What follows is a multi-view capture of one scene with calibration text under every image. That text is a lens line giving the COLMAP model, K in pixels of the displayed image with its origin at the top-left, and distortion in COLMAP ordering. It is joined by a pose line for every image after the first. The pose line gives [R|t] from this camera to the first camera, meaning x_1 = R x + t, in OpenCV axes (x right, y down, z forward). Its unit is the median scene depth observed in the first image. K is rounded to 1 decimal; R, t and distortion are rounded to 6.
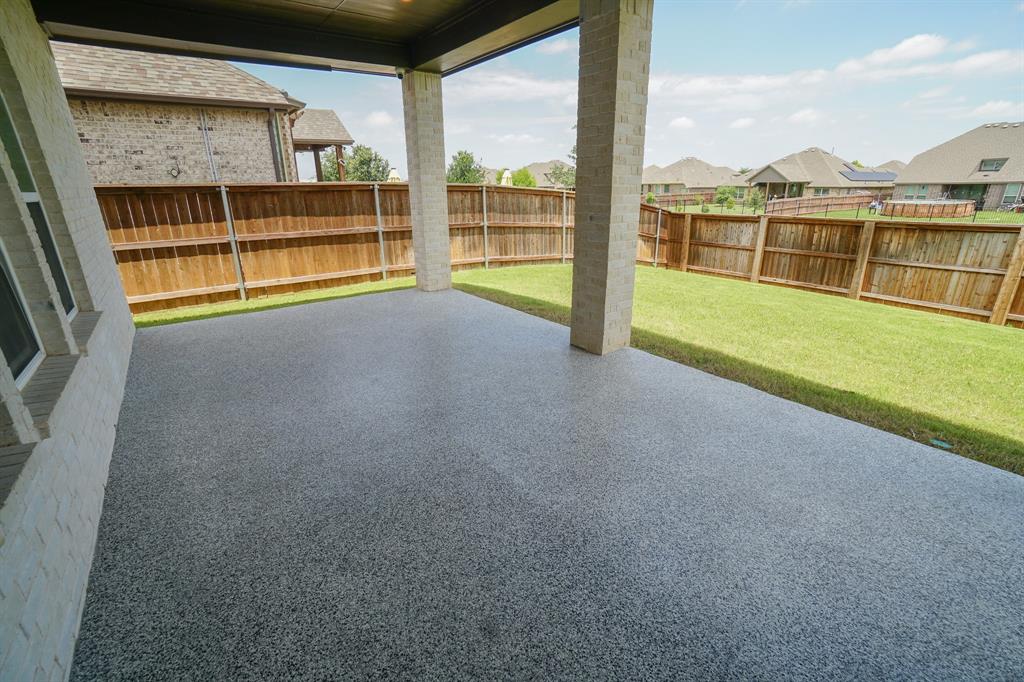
lens RADIAL K [[445.8, 0, 506.6], [0, 445.8, 345.4], [0, 0, 1]] dist [-0.040388, 0.011216]
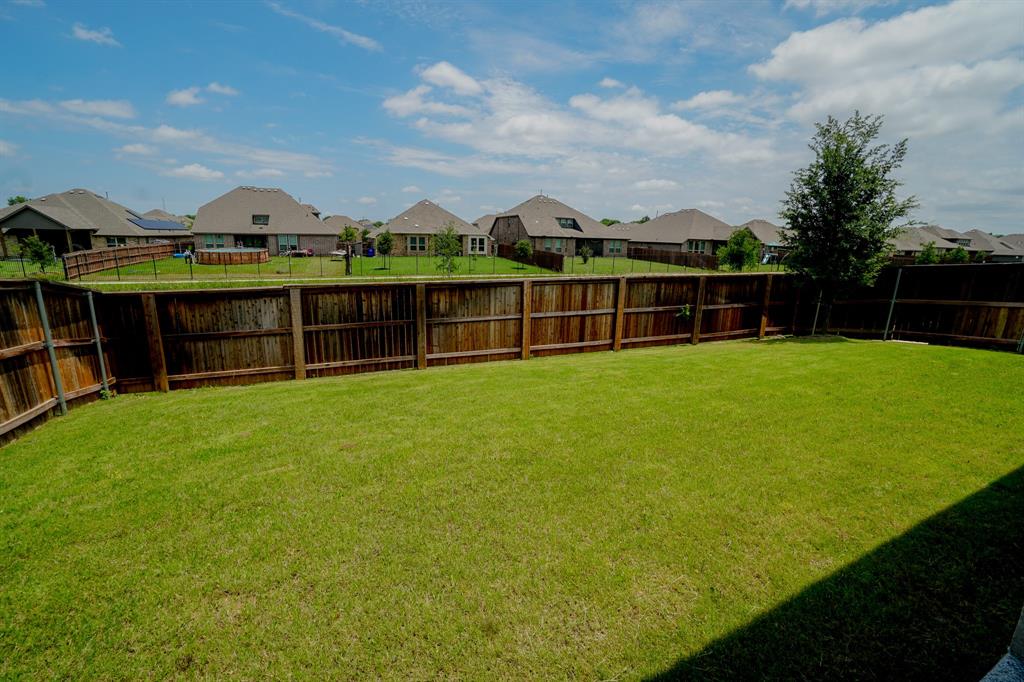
lens RADIAL K [[445.8, 0, 513.1], [0, 445.8, 343.2], [0, 0, 1]] dist [-0.040388, 0.011216]
pose [[0.170976, -0.209533, 0.962737, -0.080666], [0.307559, 0.939650, 0.149888, -0.225555], [-0.936042, 0.270471, 0.225102, 0.573371]]
